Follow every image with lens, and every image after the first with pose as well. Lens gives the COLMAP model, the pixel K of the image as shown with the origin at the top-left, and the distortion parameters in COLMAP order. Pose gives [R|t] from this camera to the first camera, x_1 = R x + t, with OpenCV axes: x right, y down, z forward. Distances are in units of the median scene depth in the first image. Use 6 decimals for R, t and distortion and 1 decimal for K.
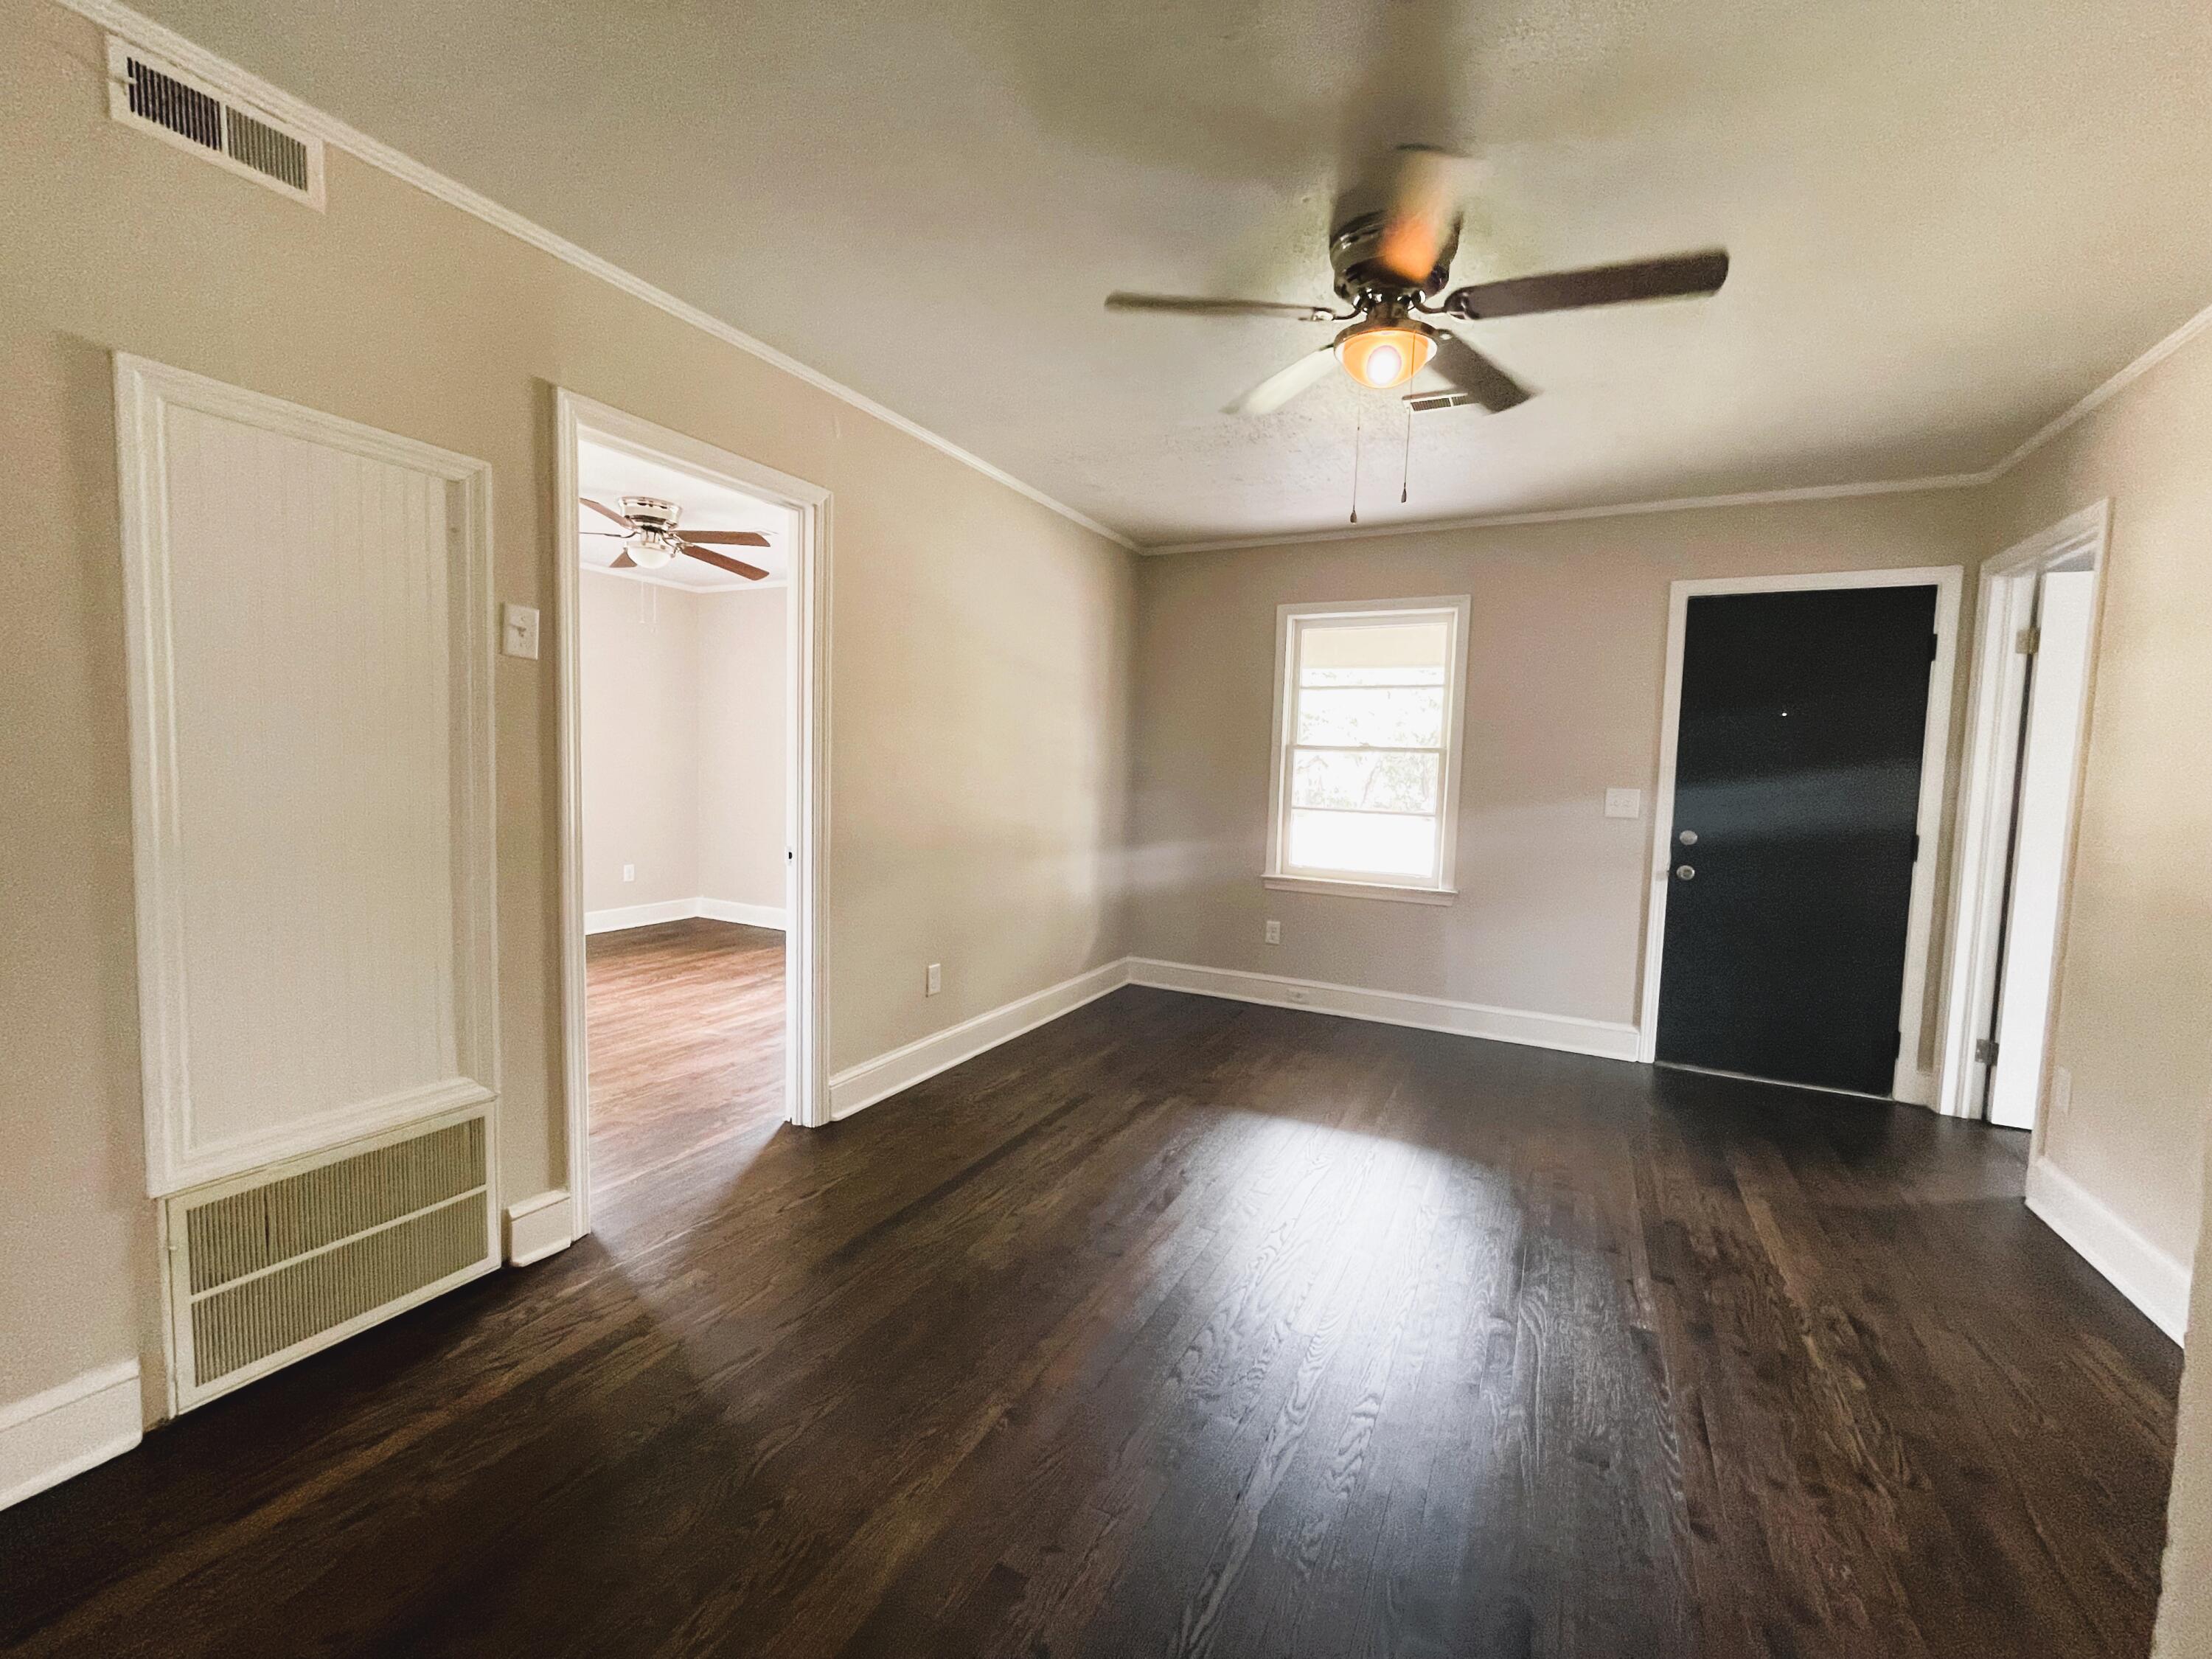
lens RADIAL K [[897.3, 0, 1105.2], [0, 897.3, 827.1], [0, 0, 1]] dist [0.000043, -0.000084]
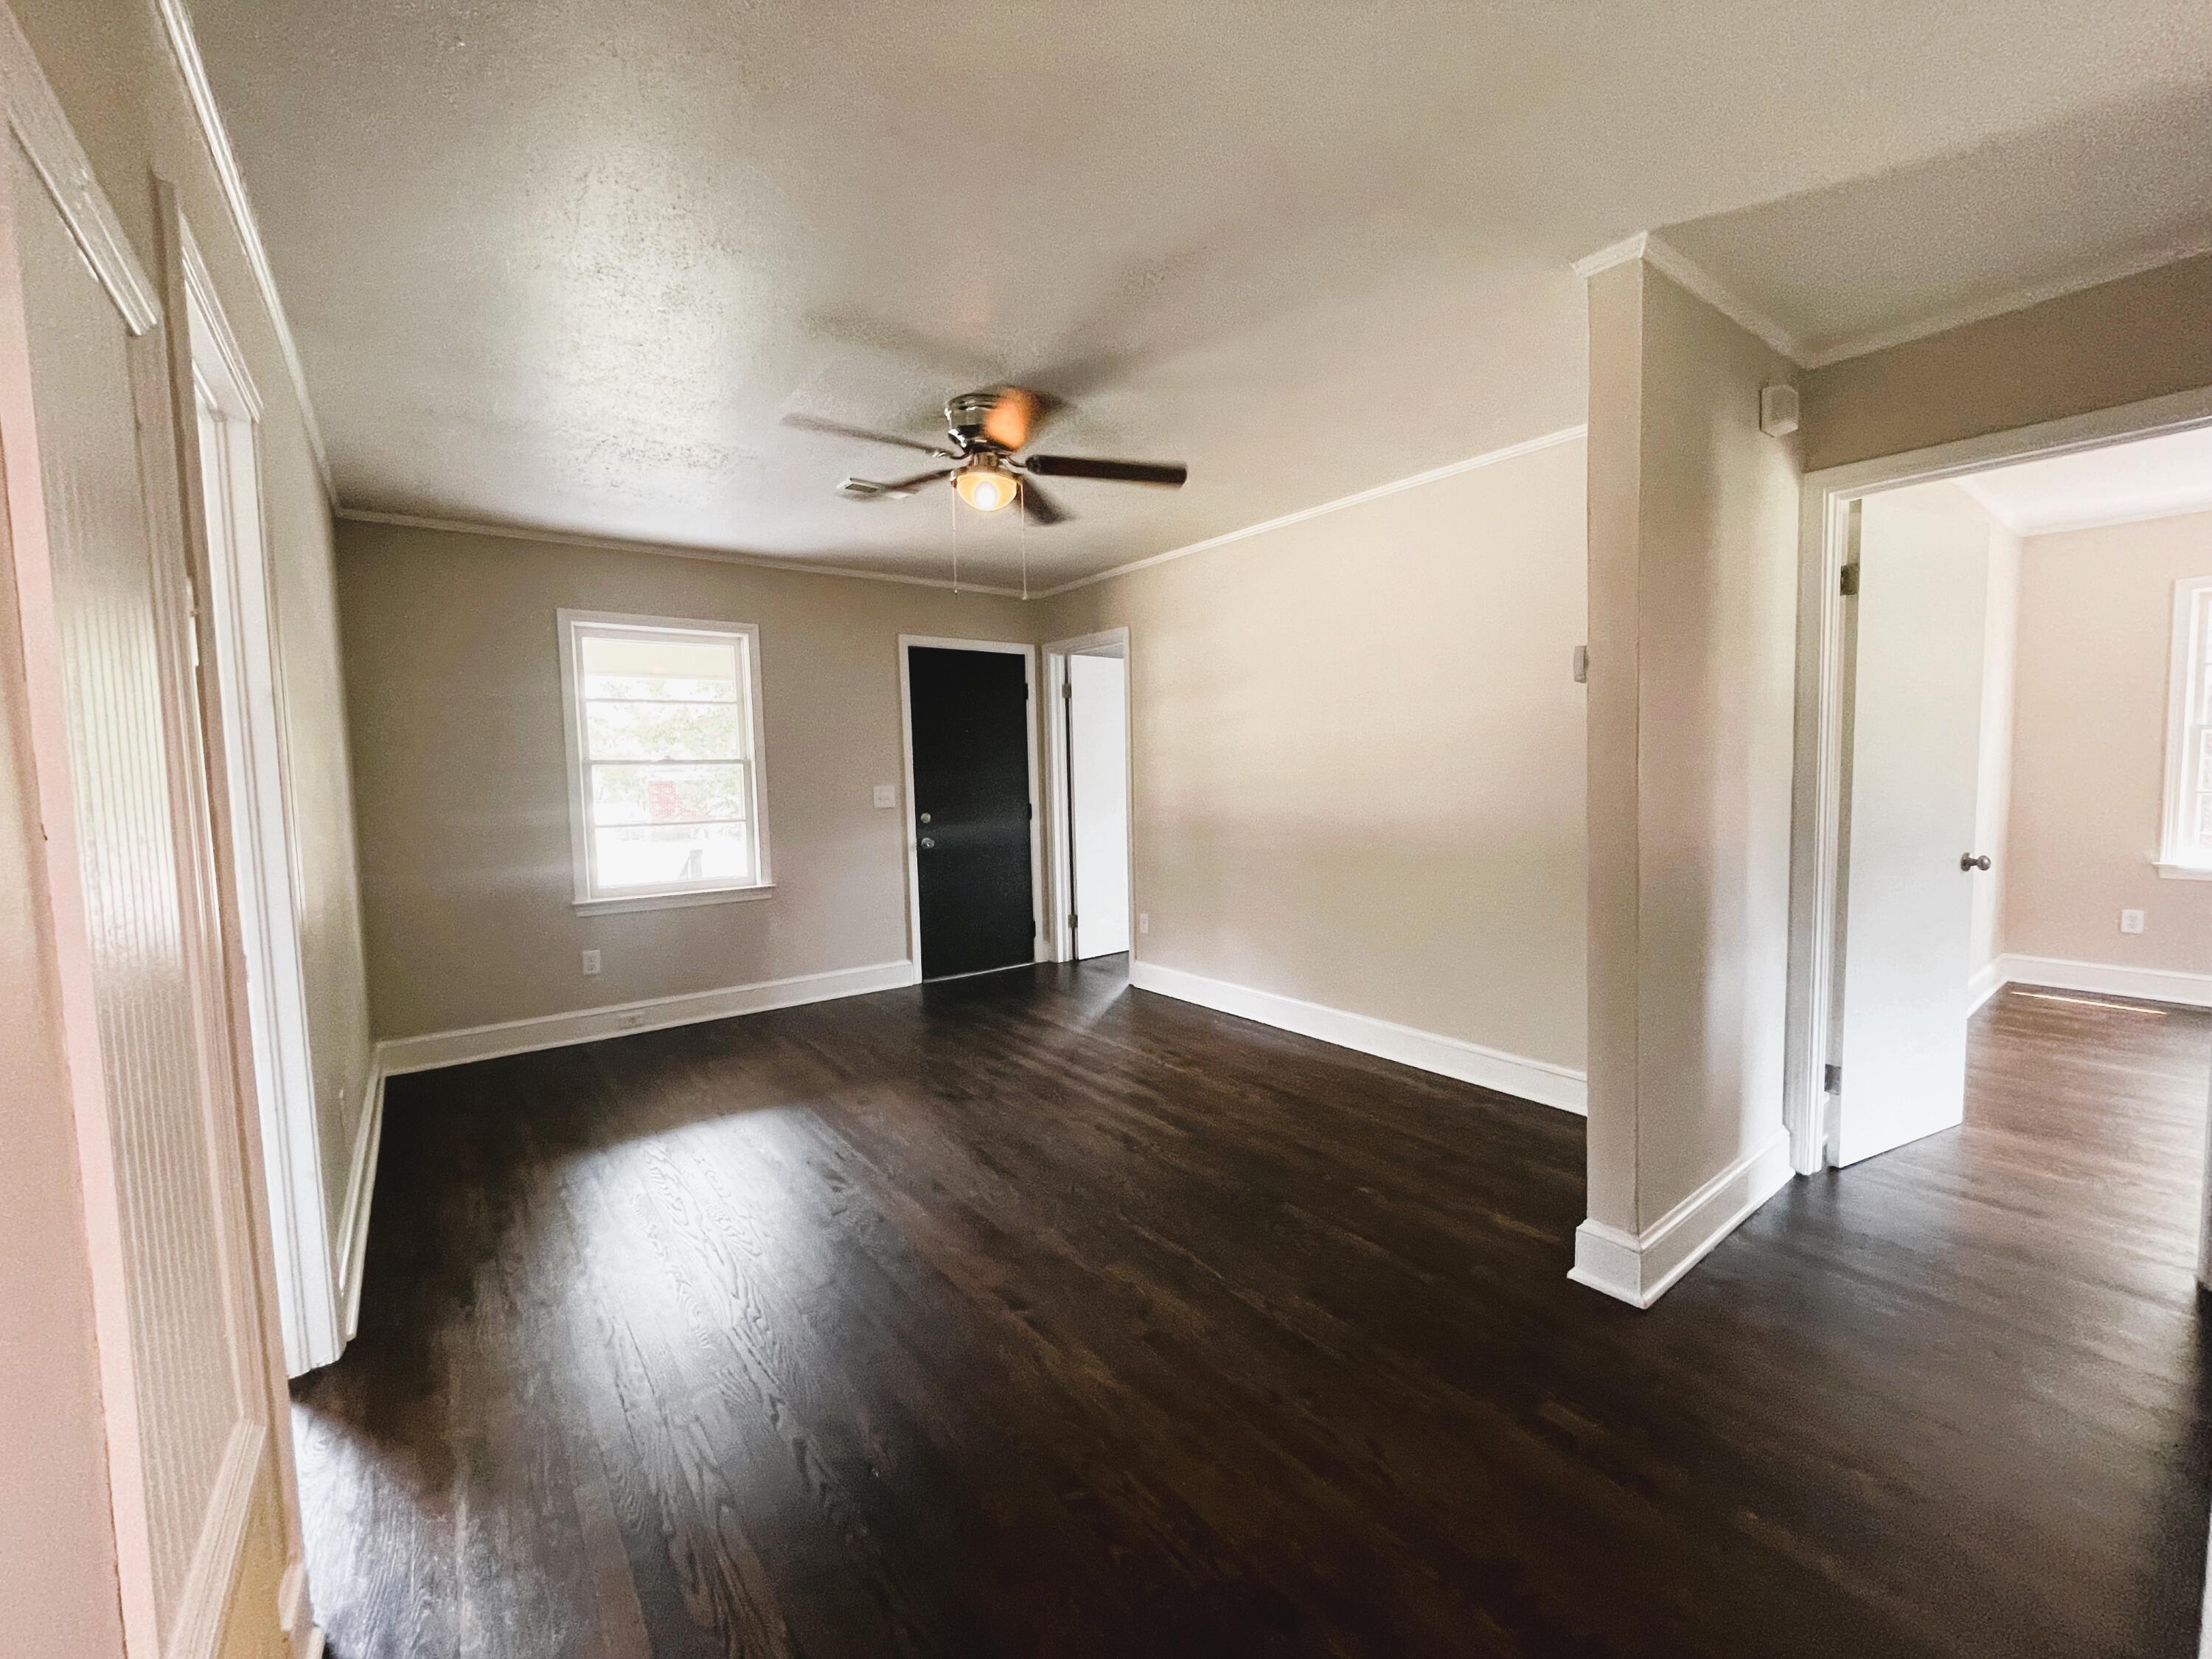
lens RADIAL K [[897.3, 0, 1105.2], [0, 897.3, 827.1], [0, 0, 1]] dist [0.000043, -0.000084]
pose [[0.426972, -0.098272, 0.898909, -0.492905], [0.096976, 0.993320, 0.062531, -0.034381], [-0.899050, 0.060473, 0.433650, 0.135148]]
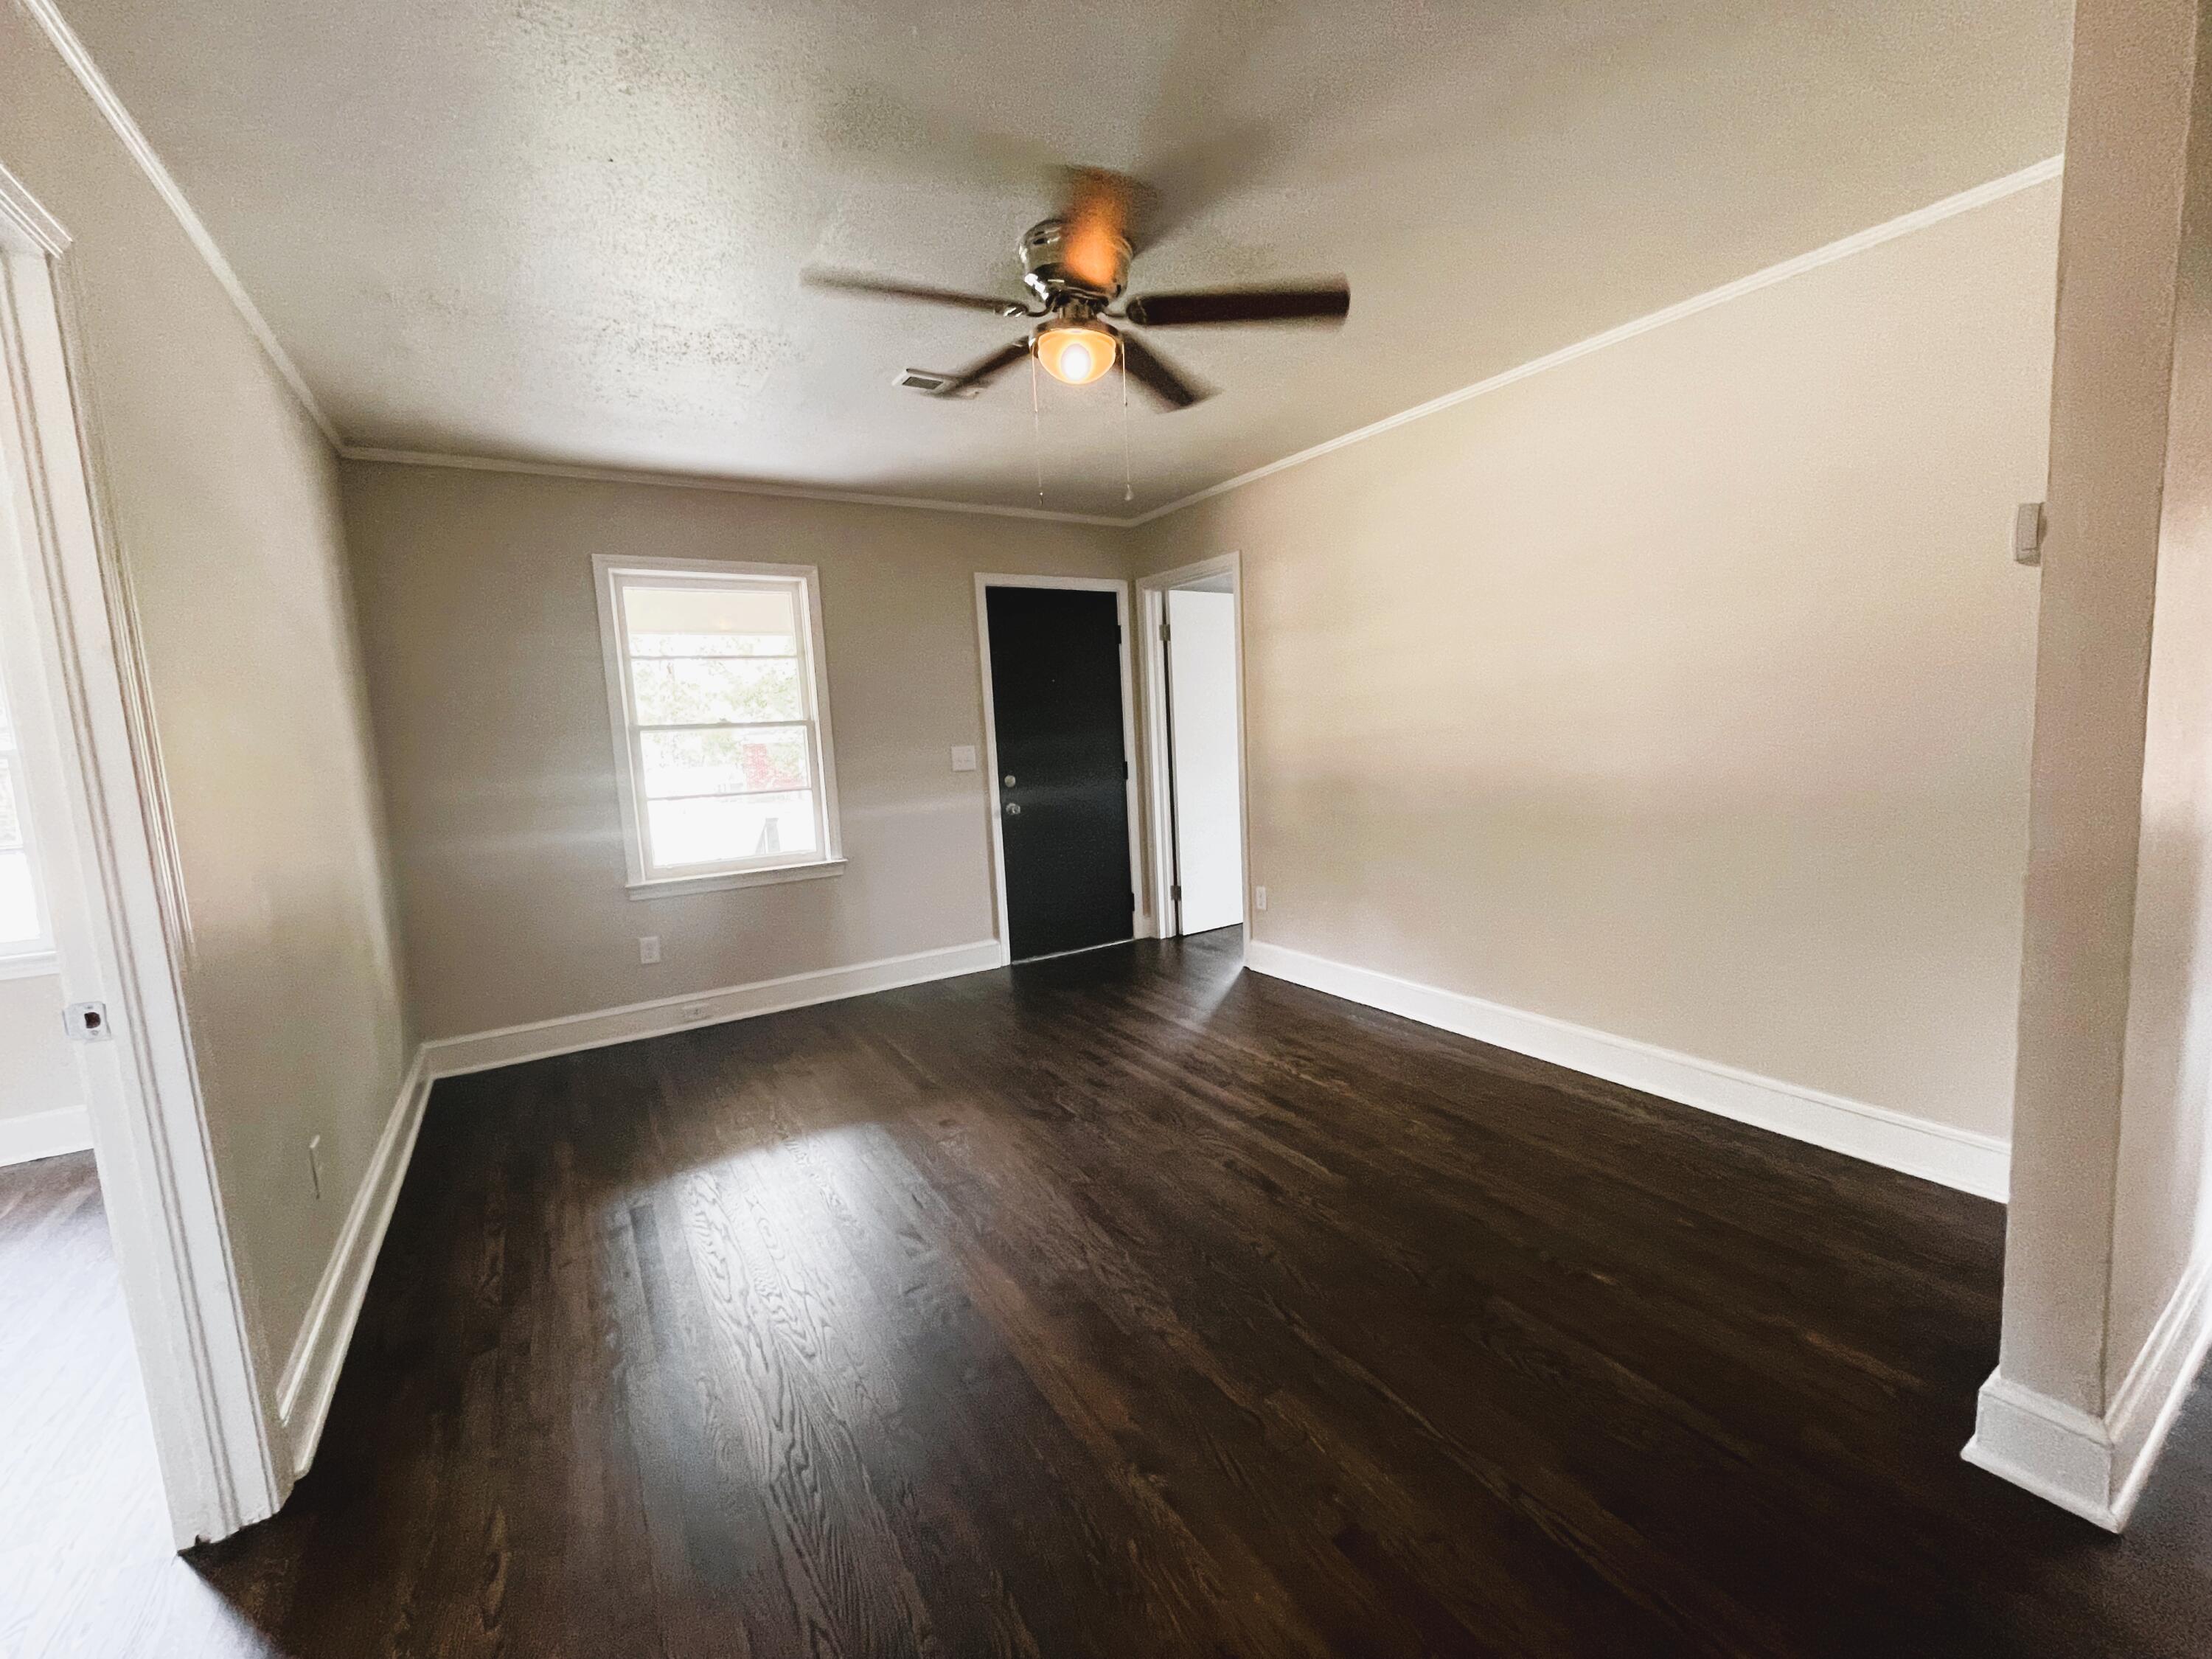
lens RADIAL K [[897.3, 0, 1105.2], [0, 897.3, 827.1], [0, 0, 1]] dist [0.000043, -0.000084]
pose [[0.506969, -0.152257, 0.848411, -0.353547], [0.122611, 0.987005, 0.103863, -0.038114], [-0.853199, 0.051369, 0.519049, 0.236229]]
